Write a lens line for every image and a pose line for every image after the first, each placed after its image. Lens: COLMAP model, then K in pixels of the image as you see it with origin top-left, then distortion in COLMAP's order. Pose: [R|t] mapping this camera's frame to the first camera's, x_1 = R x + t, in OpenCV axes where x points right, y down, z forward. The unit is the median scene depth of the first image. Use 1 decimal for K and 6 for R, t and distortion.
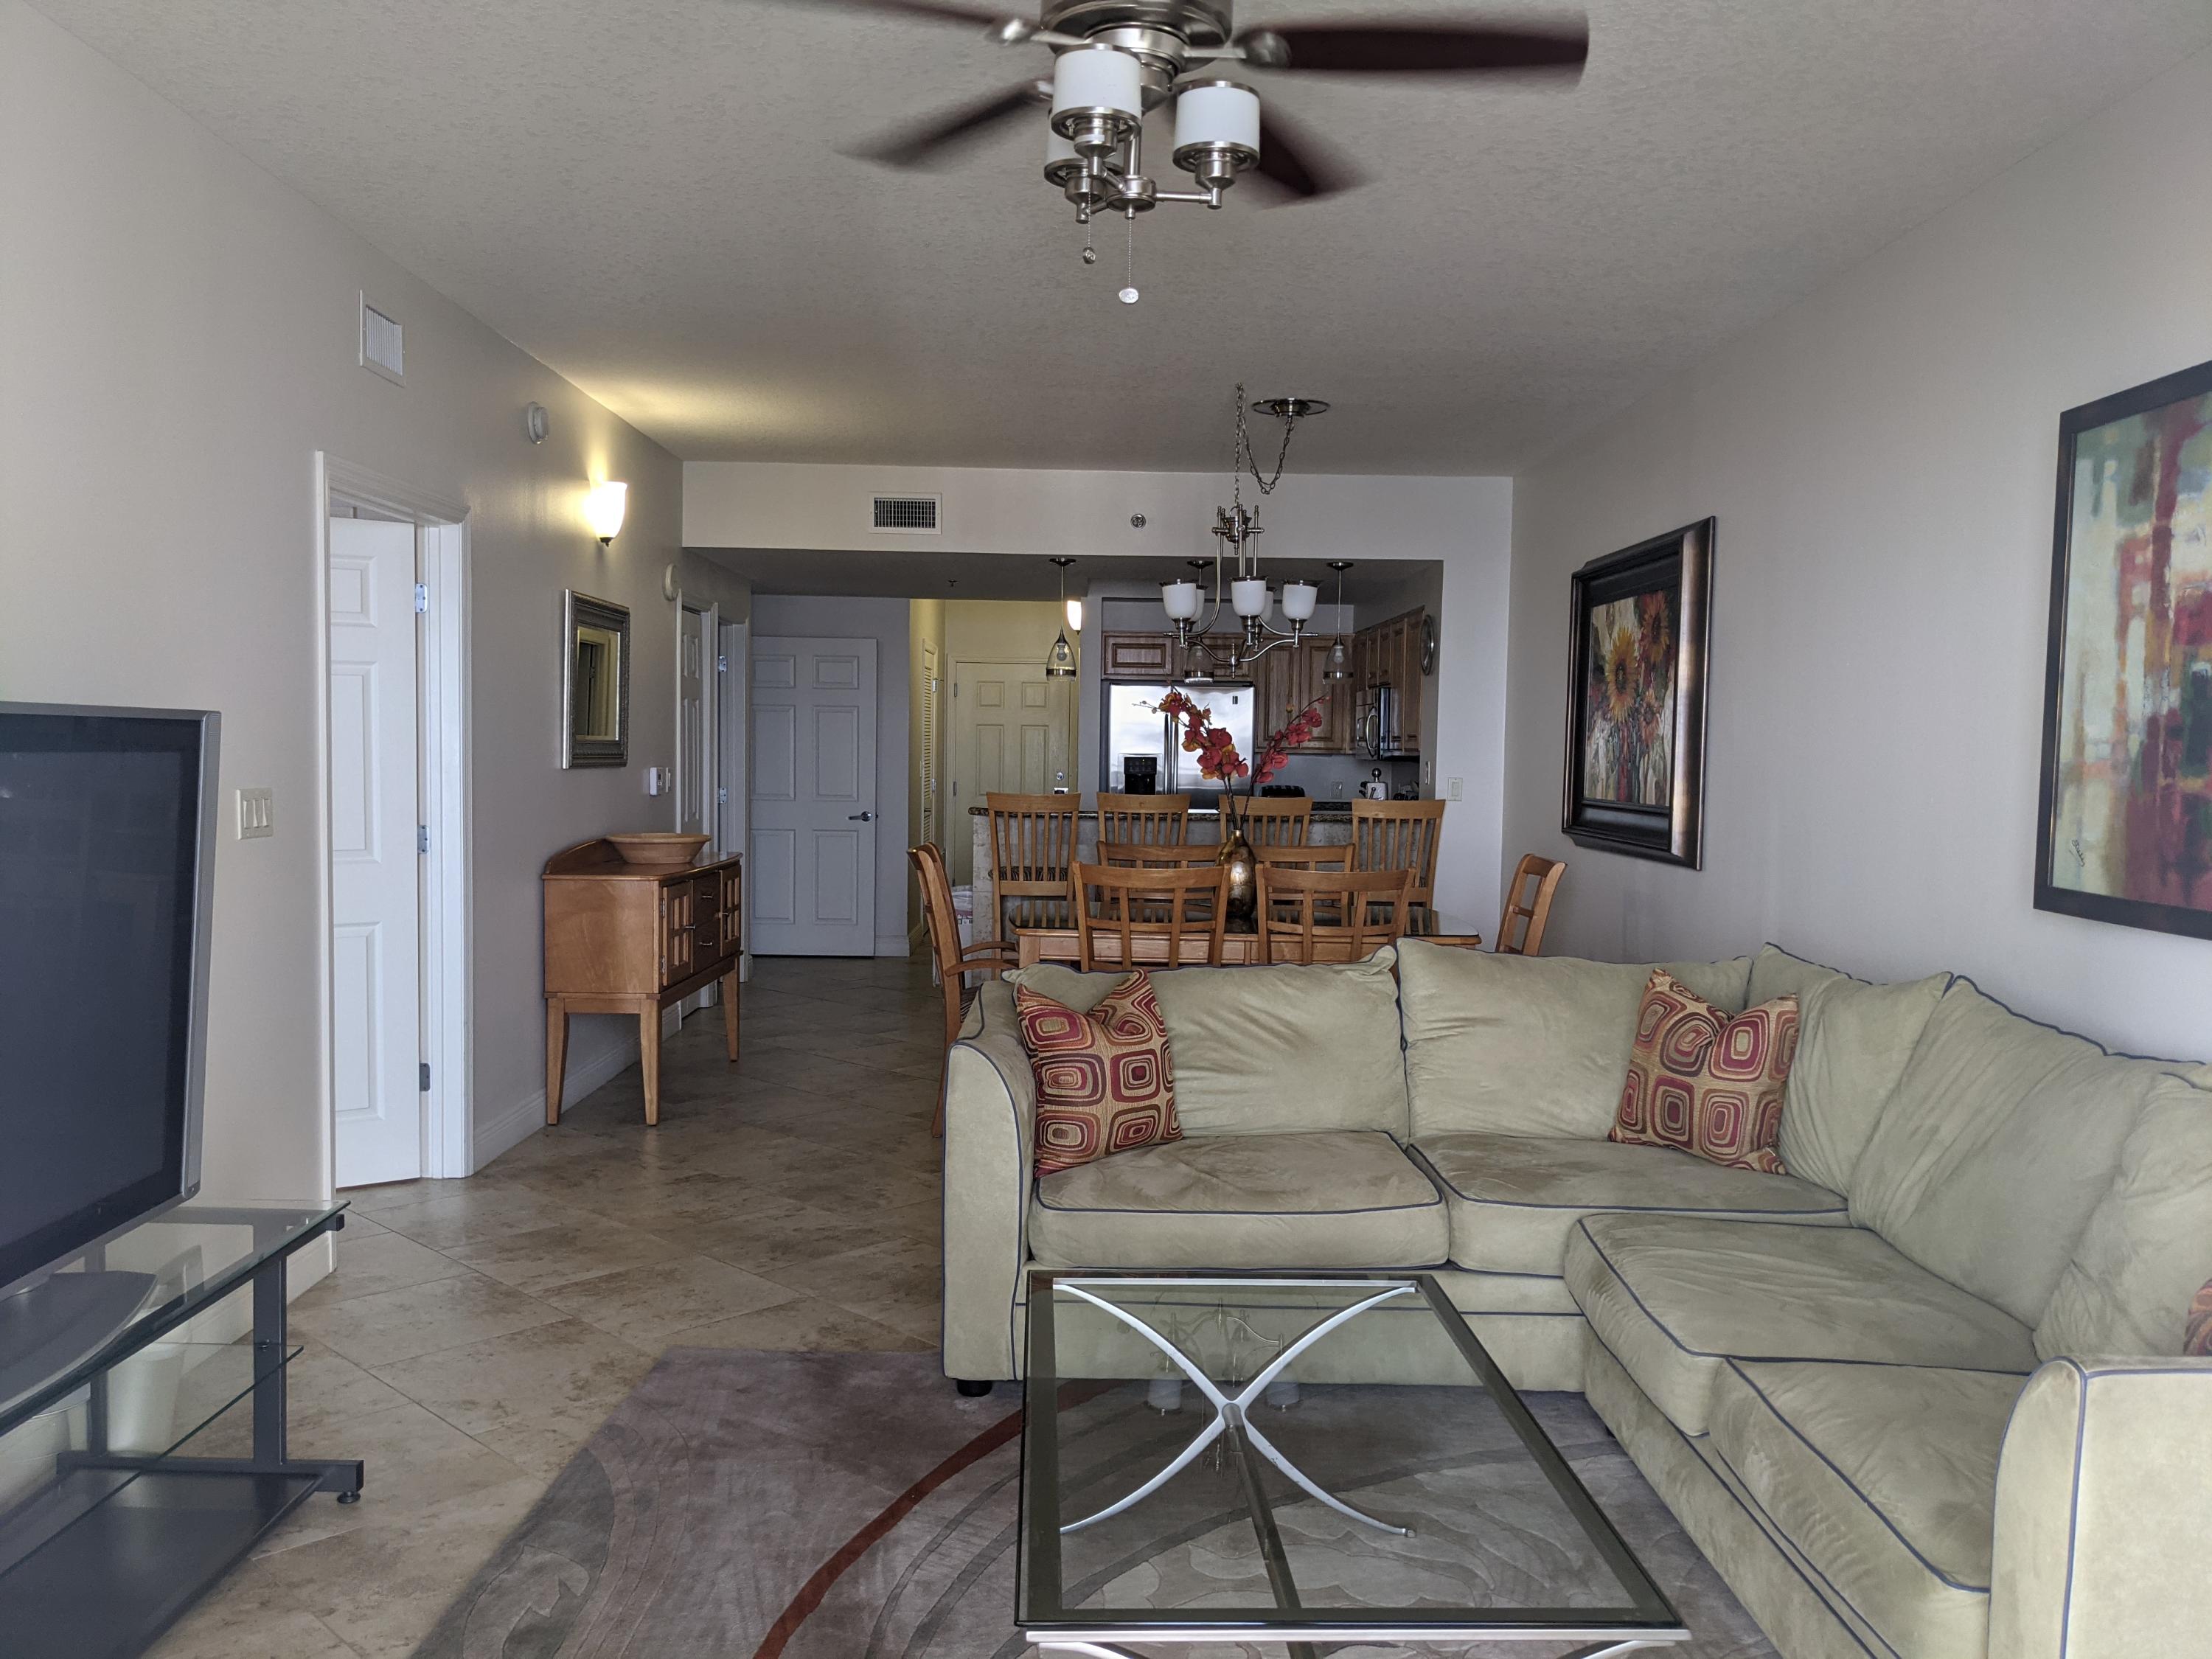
lens RADIAL K [[1753.8, 0, 1086.9], [0, 1753.8, 835.3], [0, 0, 1]] dist [0.029149, -0.061605]
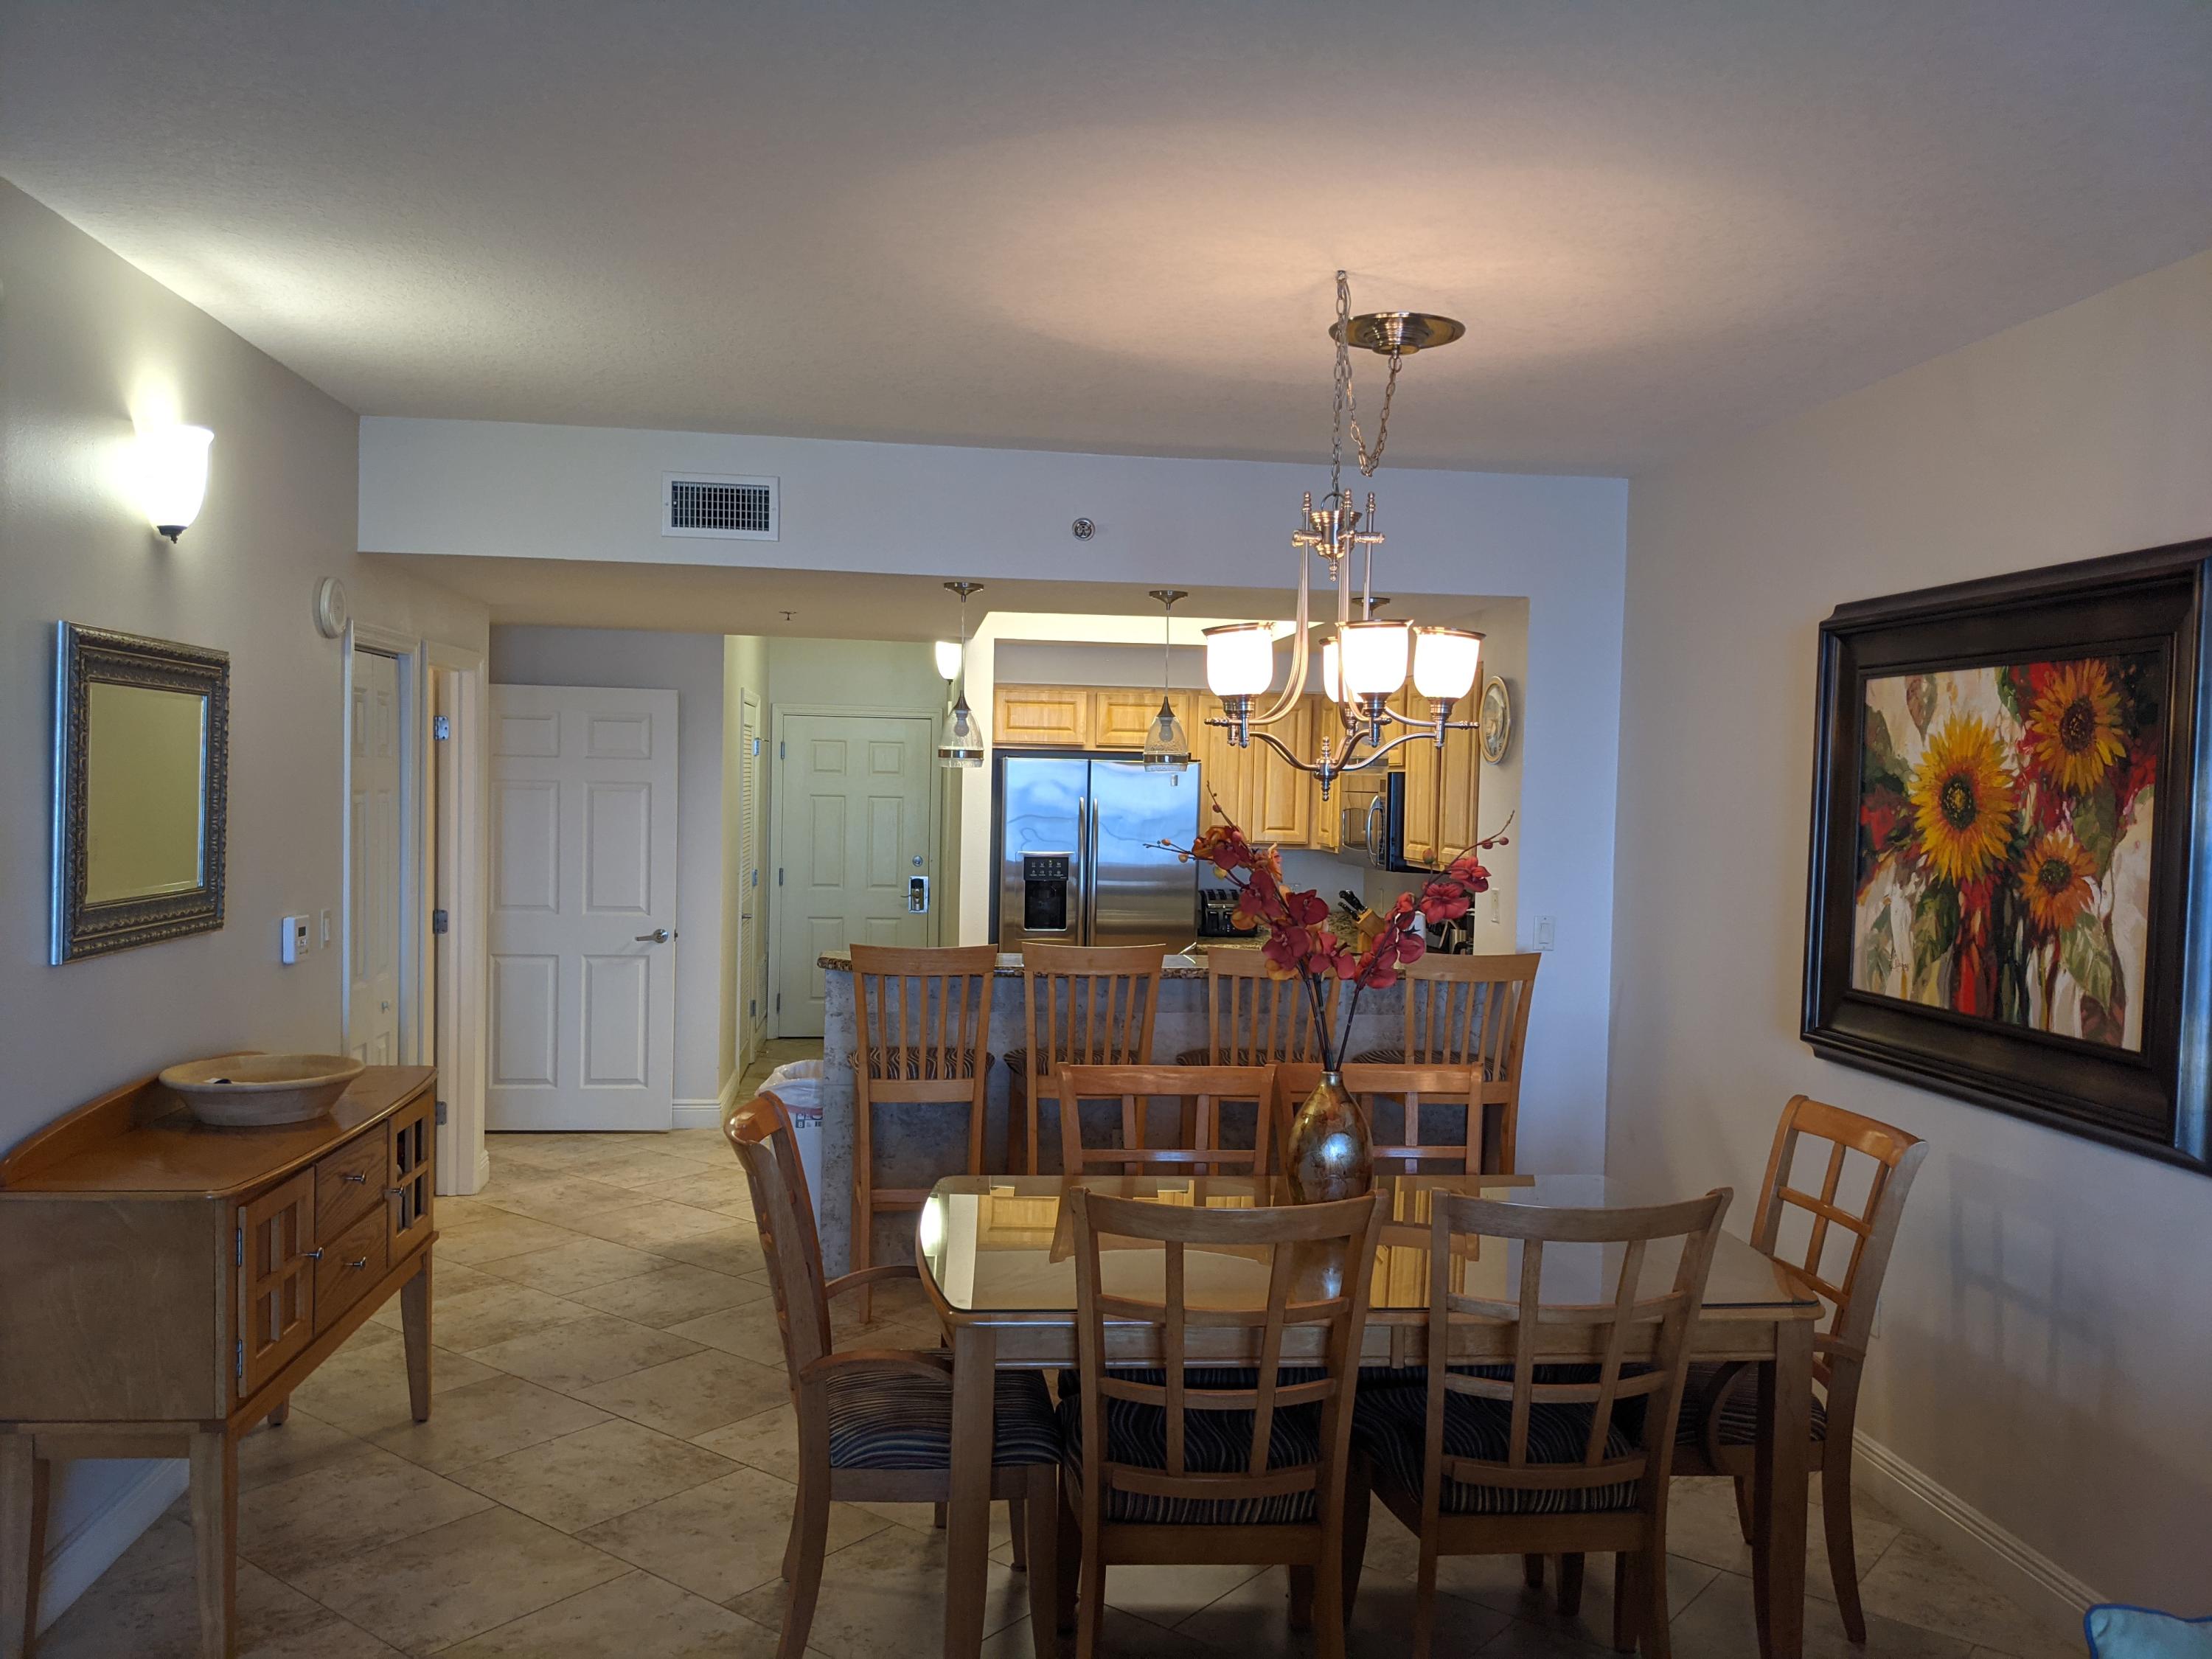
lens RADIAL K [[1753.8, 0, 1129.9], [0, 1753.8, 845.2], [0, 0, 1]] dist [0.029149, -0.061605]
pose [[0.991477, 0.001857, 0.130266, -0.046559], [-0.000392, 0.999936, -0.011271, -0.062892], [-0.130279, 0.011124, 0.991415, 0.412871]]
